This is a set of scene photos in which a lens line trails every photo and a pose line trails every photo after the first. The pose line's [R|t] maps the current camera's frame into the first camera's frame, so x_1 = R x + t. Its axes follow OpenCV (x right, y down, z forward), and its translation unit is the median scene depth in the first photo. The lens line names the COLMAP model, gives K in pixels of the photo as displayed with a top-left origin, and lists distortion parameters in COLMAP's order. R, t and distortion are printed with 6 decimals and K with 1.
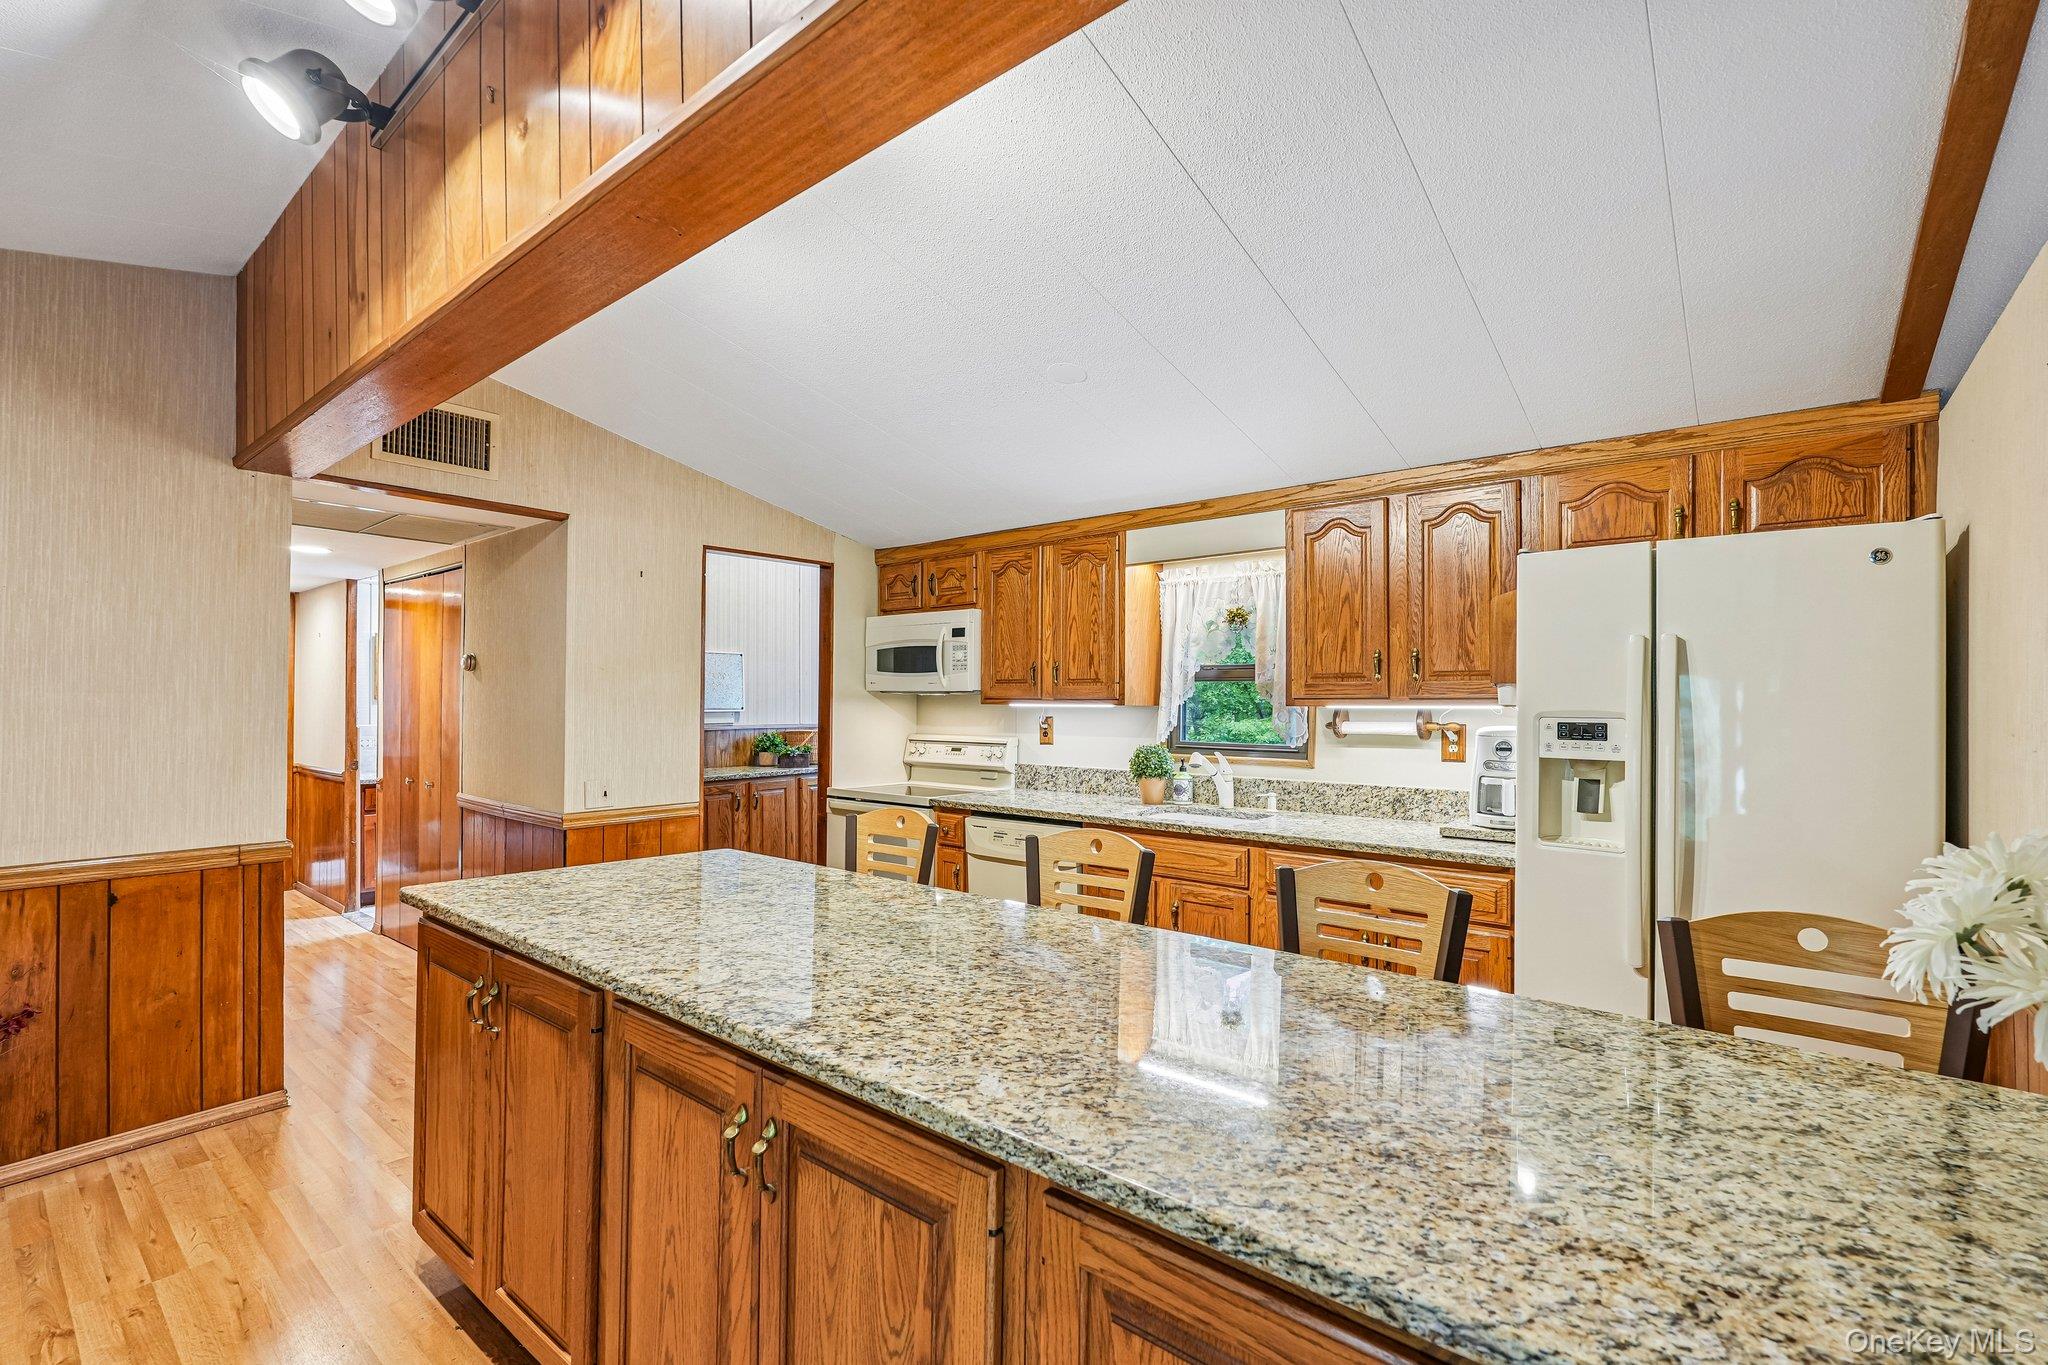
lens RADIAL K [[905.9, 0, 1025.8], [0, 905.9, 697.9], [0, 0, 1]] dist [-0.013275, 0.007405]
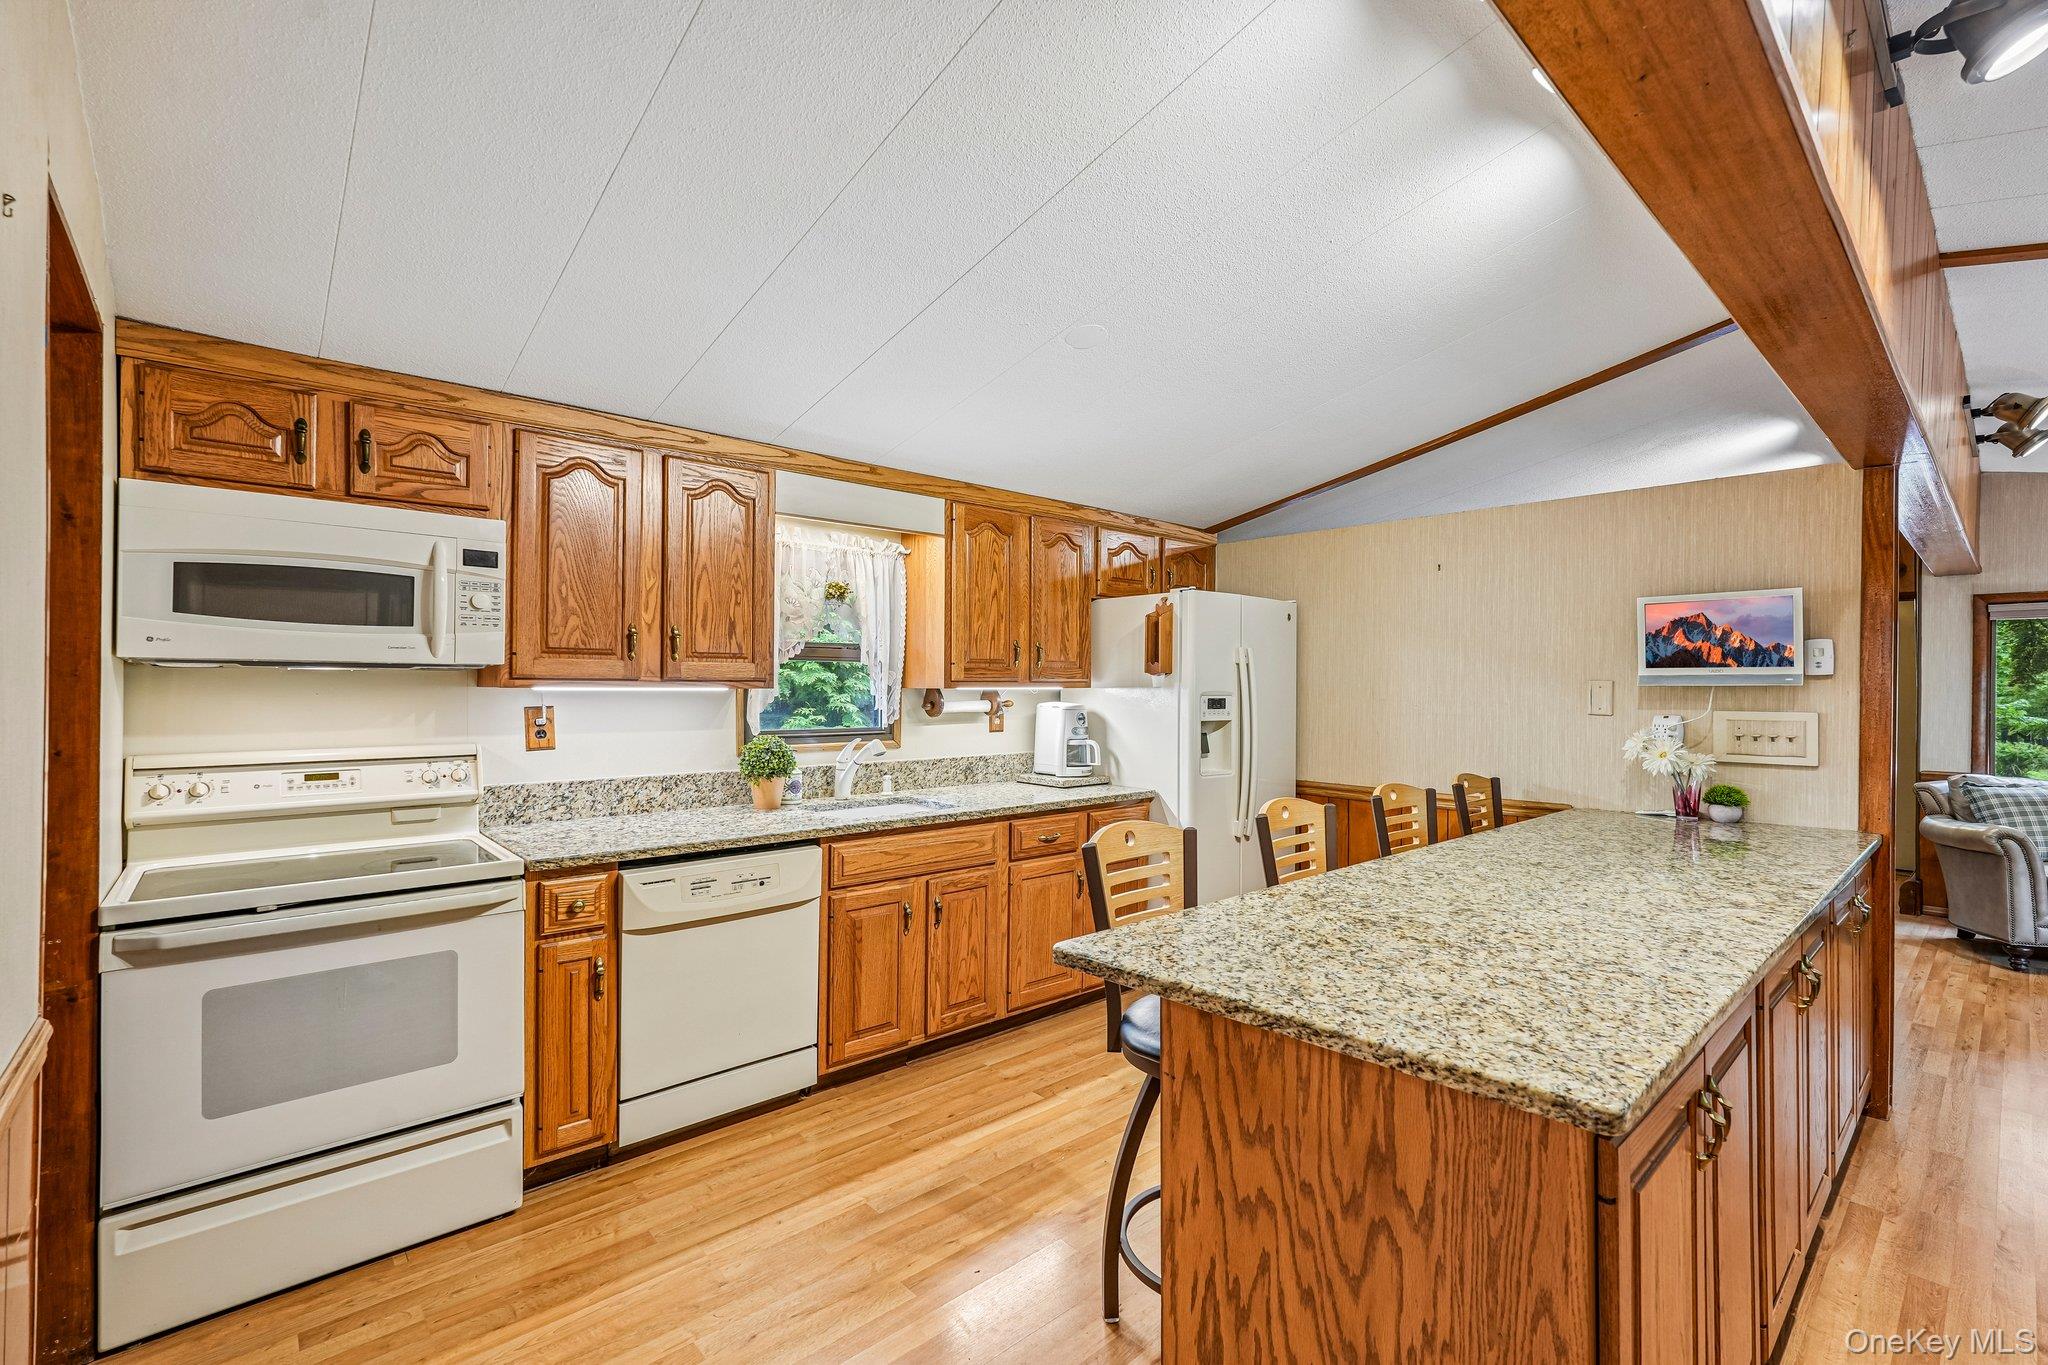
lens RADIAL K [[905.9, 0, 1034.7], [0, 905.9, 676.1], [0, 0, 1]] dist [-0.013275, 0.007405]
pose [[0.147291, 0.004892, 0.989081, -0.759471], [-0.010727, 0.999937, -0.003349, -0.002699], [-0.989035, -0.010117, 0.147334, 0.774207]]
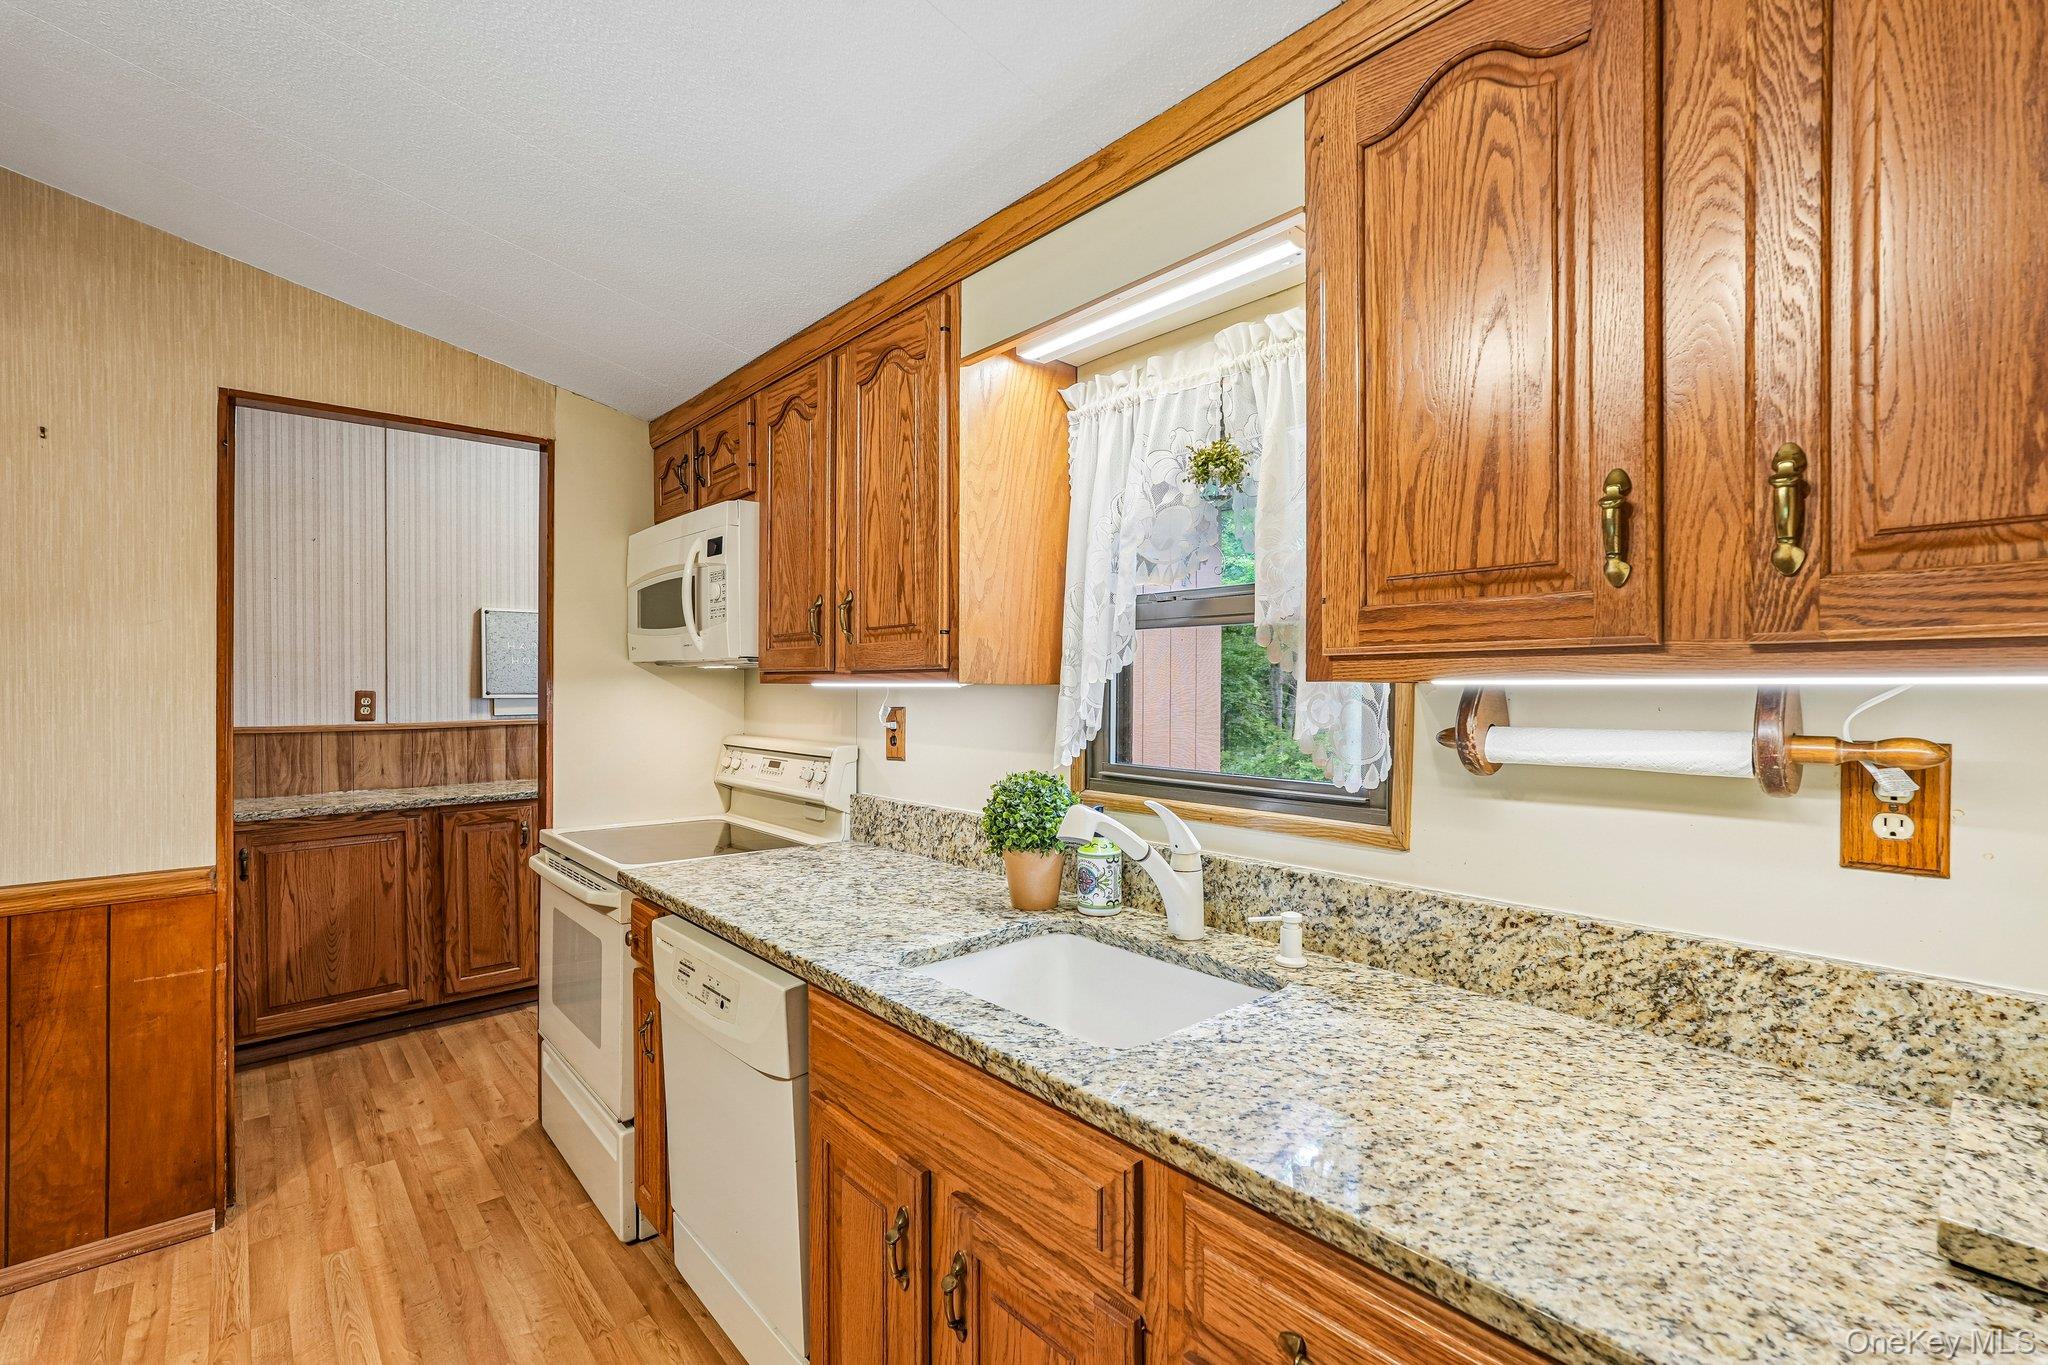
lens RADIAL K [[905.9, 0, 1026.1], [0, 905.9, 691.1], [0, 0, 1]] dist [-0.013275, 0.007405]
pose [[0.987424, -0.002275, -0.158077, 0.247744], [0.003903, 0.999942, 0.009989, 0.008994], [0.158045, -0.010480, 0.987376, 0.679792]]
